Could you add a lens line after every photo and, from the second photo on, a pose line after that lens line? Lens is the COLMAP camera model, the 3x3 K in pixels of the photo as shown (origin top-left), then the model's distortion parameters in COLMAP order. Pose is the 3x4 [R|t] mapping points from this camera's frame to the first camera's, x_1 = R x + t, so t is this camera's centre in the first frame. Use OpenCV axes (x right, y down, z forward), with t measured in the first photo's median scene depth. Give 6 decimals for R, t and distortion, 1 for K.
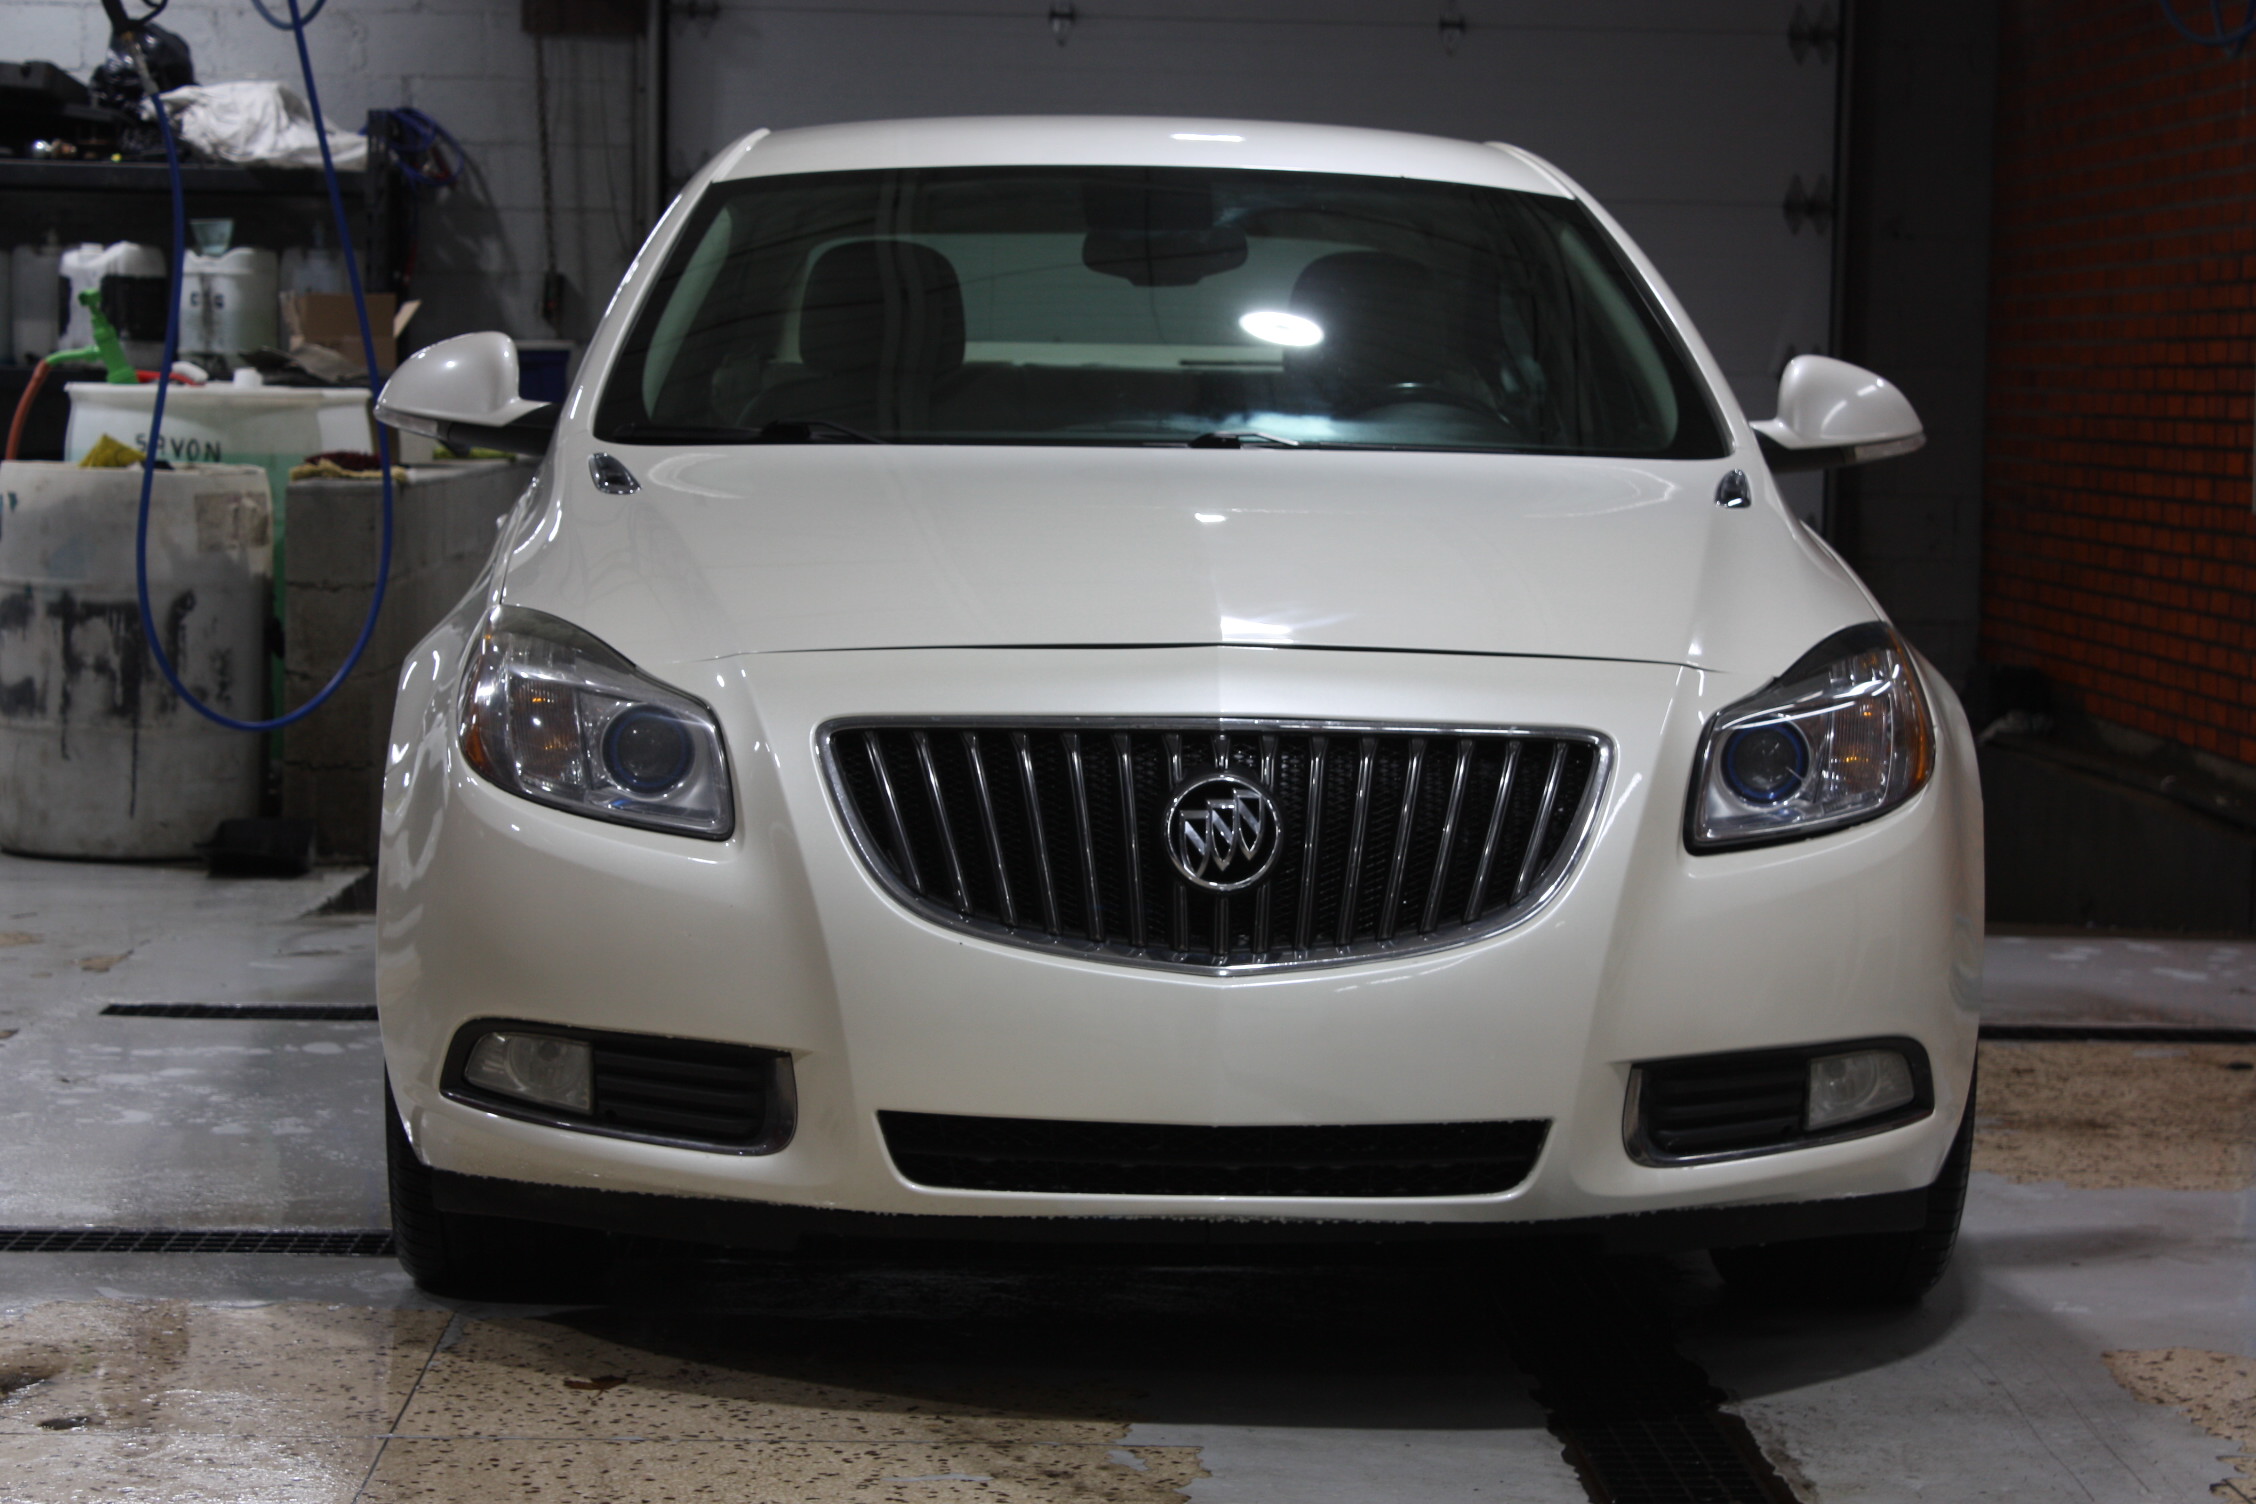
lens RADIAL K [[5012.6, 0, 1128.3], [0, 5012.6, 749.1], [0, 0, 1]] dist [0.088725, 0.000000]
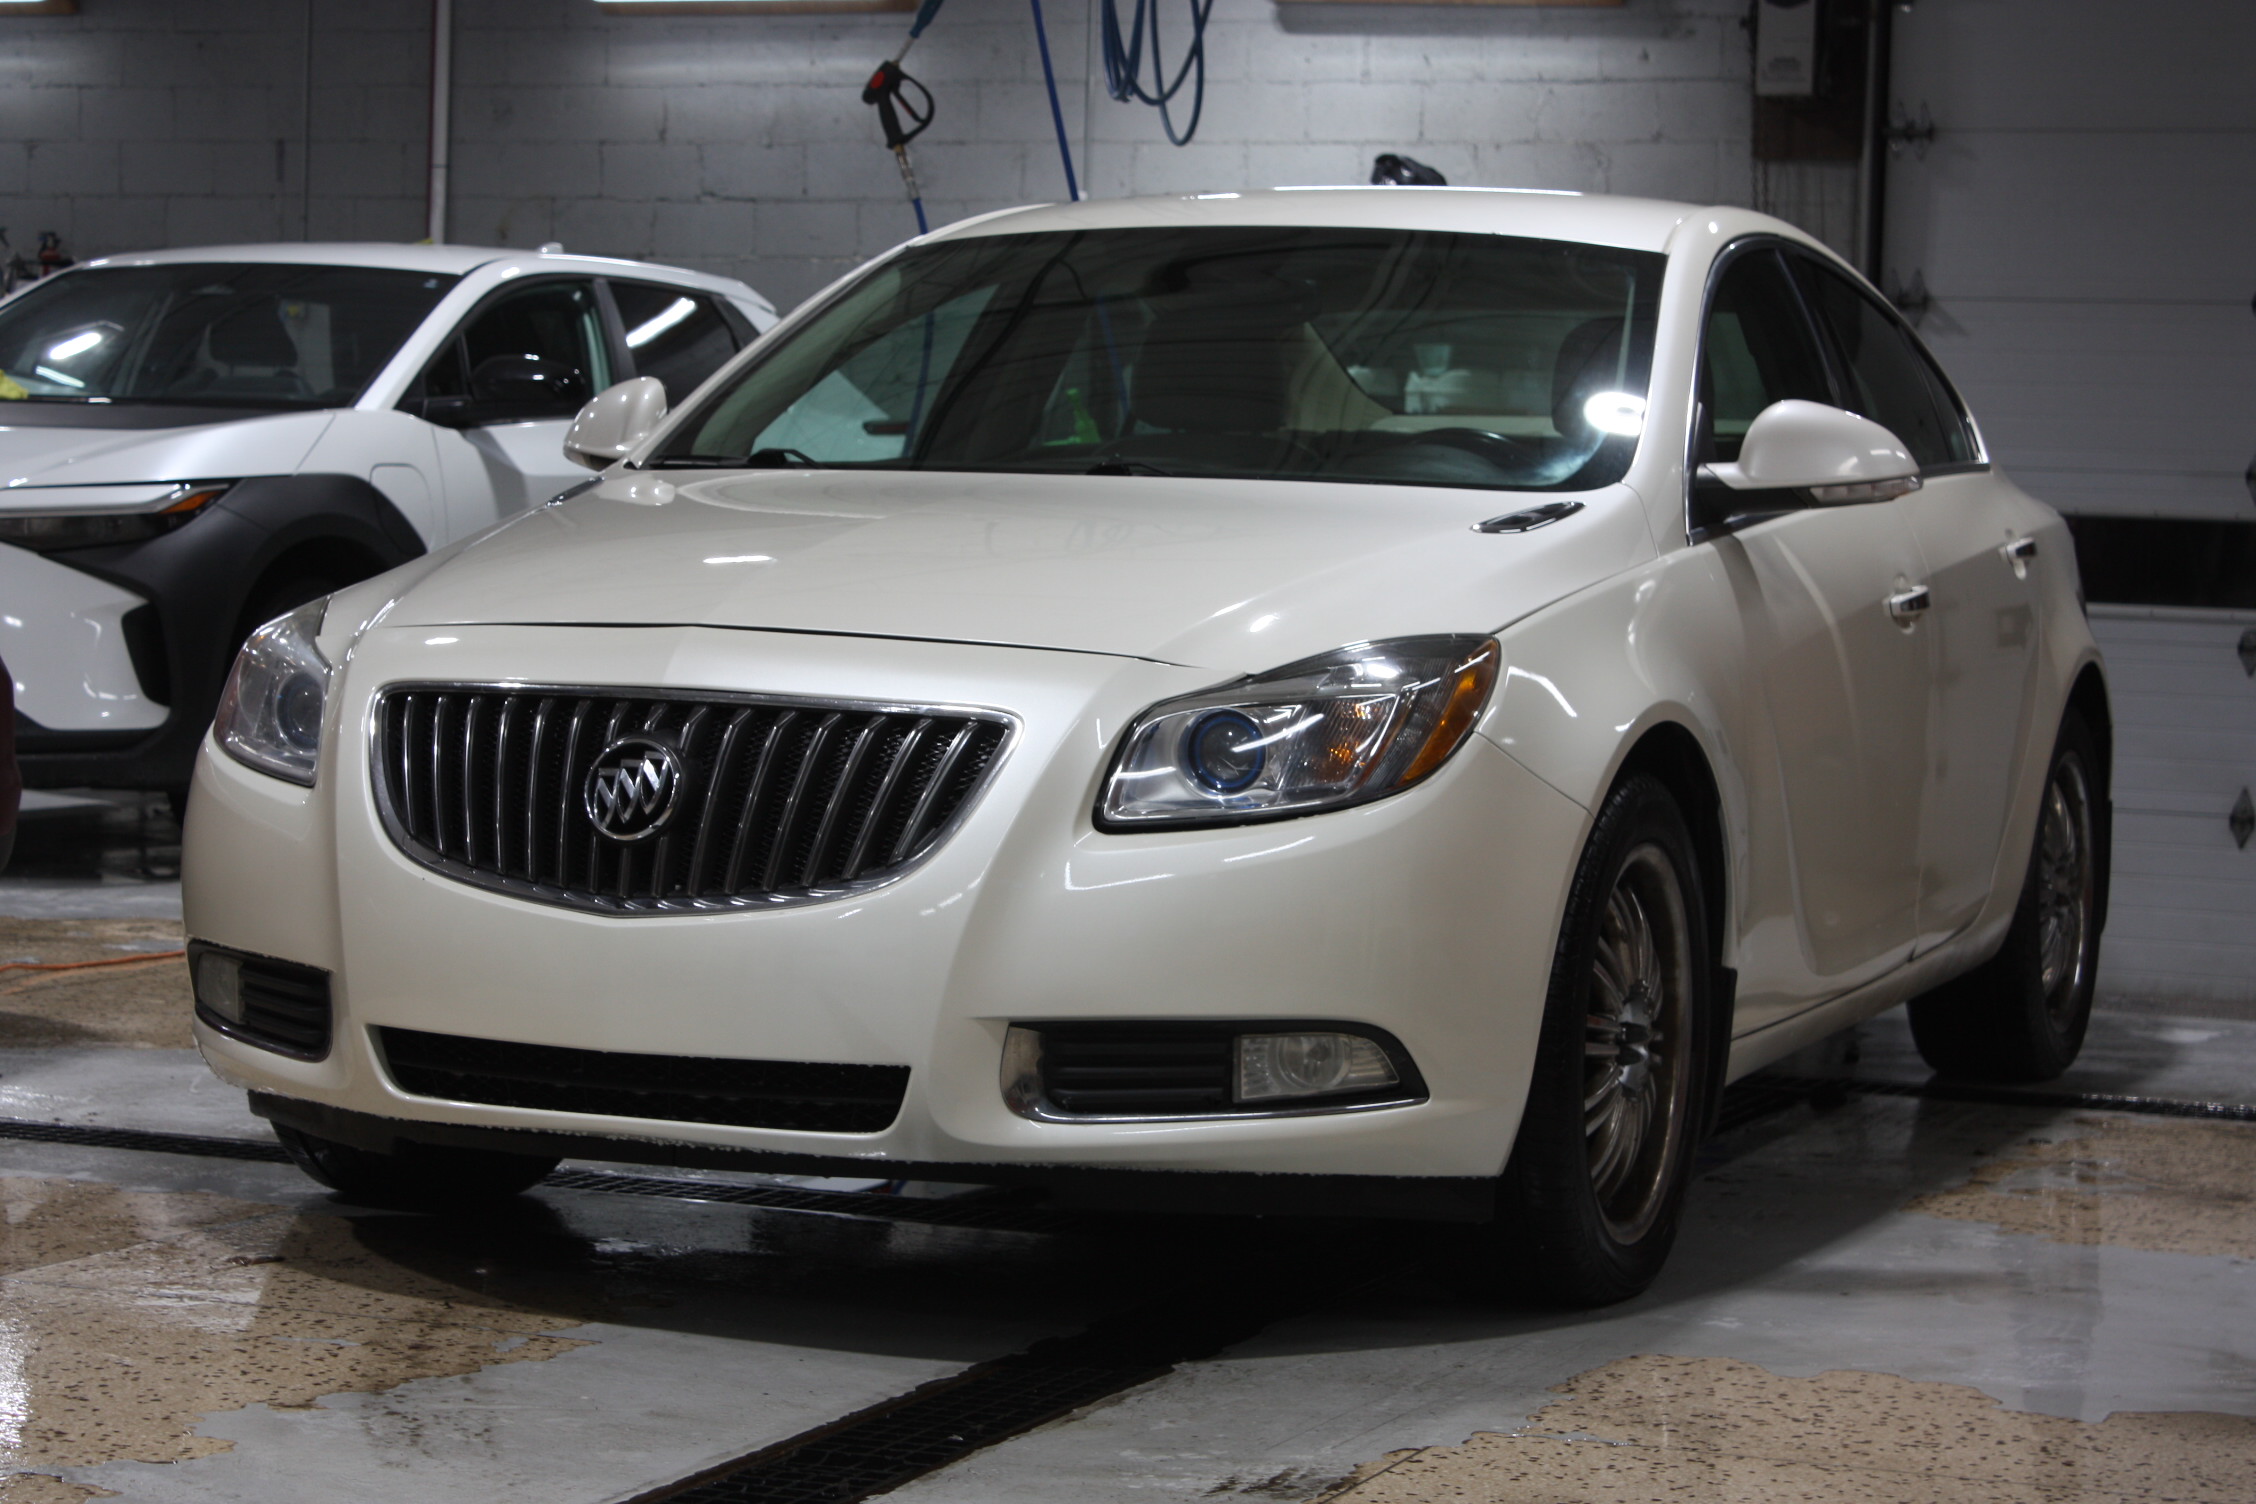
lens RADIAL K [[5149.3, 0, 1127.4], [0, 5149.3, 754.1], [0, 0, 1]] dist [0.005200, 0.000000]
pose [[0.911800, 0.028475, -0.409647, 0.560183], [-0.043381, 0.998690, -0.027139, 0.033769], [0.408337, 0.042516, 0.911841, 0.003821]]
